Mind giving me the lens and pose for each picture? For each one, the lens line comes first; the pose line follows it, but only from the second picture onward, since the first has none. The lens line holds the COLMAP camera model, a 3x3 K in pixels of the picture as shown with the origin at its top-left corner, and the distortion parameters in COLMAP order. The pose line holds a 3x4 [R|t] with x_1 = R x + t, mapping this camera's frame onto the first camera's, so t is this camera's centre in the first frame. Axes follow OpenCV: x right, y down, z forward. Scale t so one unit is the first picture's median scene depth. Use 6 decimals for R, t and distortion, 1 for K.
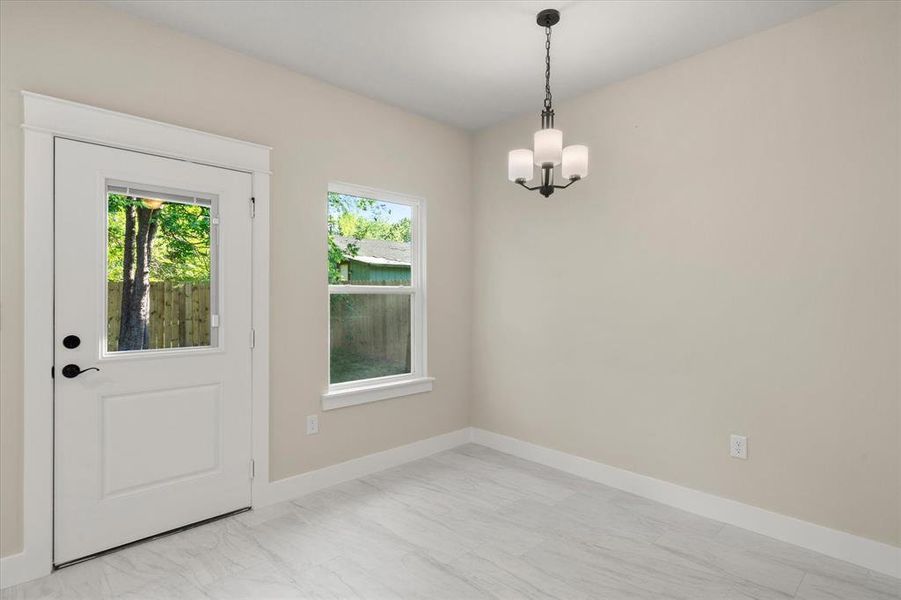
lens RADIAL K [[473.0, 0, 452.7], [0, 473.0, 299.1], [0, 0, 1]] dist [0.002086, 0.000053]
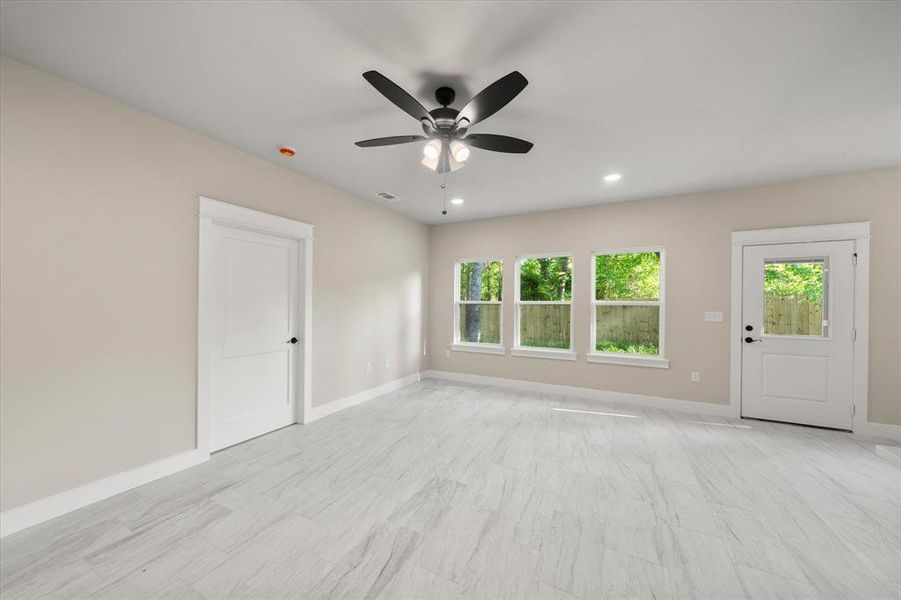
lens RADIAL K [[326.6, 0, 450.8], [0, 326.6, 304.4], [0, 0, 1]] dist [-0.005941, -0.000026]
pose [[0.303418, 0.004439, -0.952847, 0.299721], [-0.006047, 0.999978, 0.002733, -0.025774], [0.952838, 0.004932, 0.303438, -0.894319]]
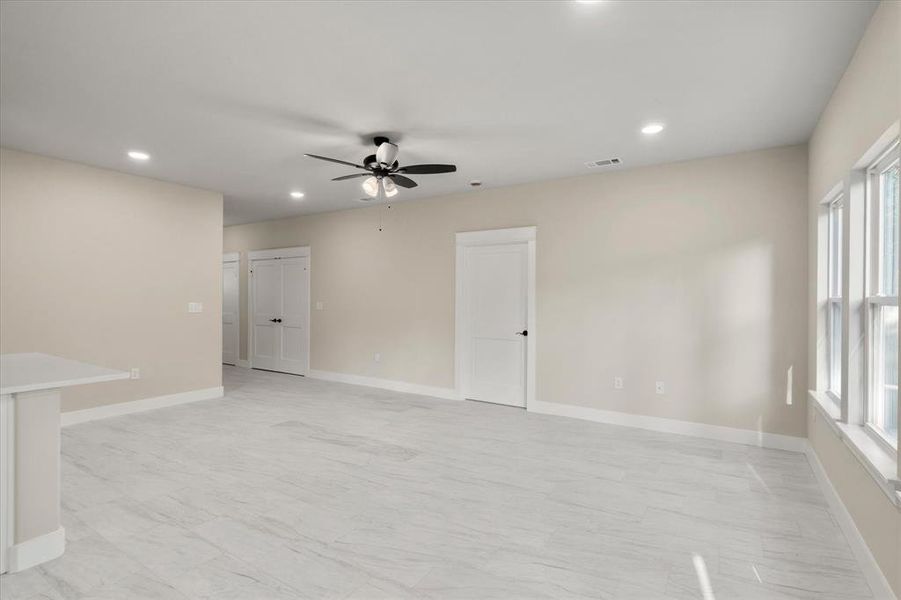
lens RADIAL K [[440.0, 0, 444.1], [0, 440.0, 298.3], [0, 0, 1]] dist [0.003593, 0.000596]
pose [[-0.977490, -0.006142, -0.210891, -0.417409], [-0.005964, 0.999981, -0.001482, -0.025767], [0.210896, -0.000191, -0.977509, 0.891240]]
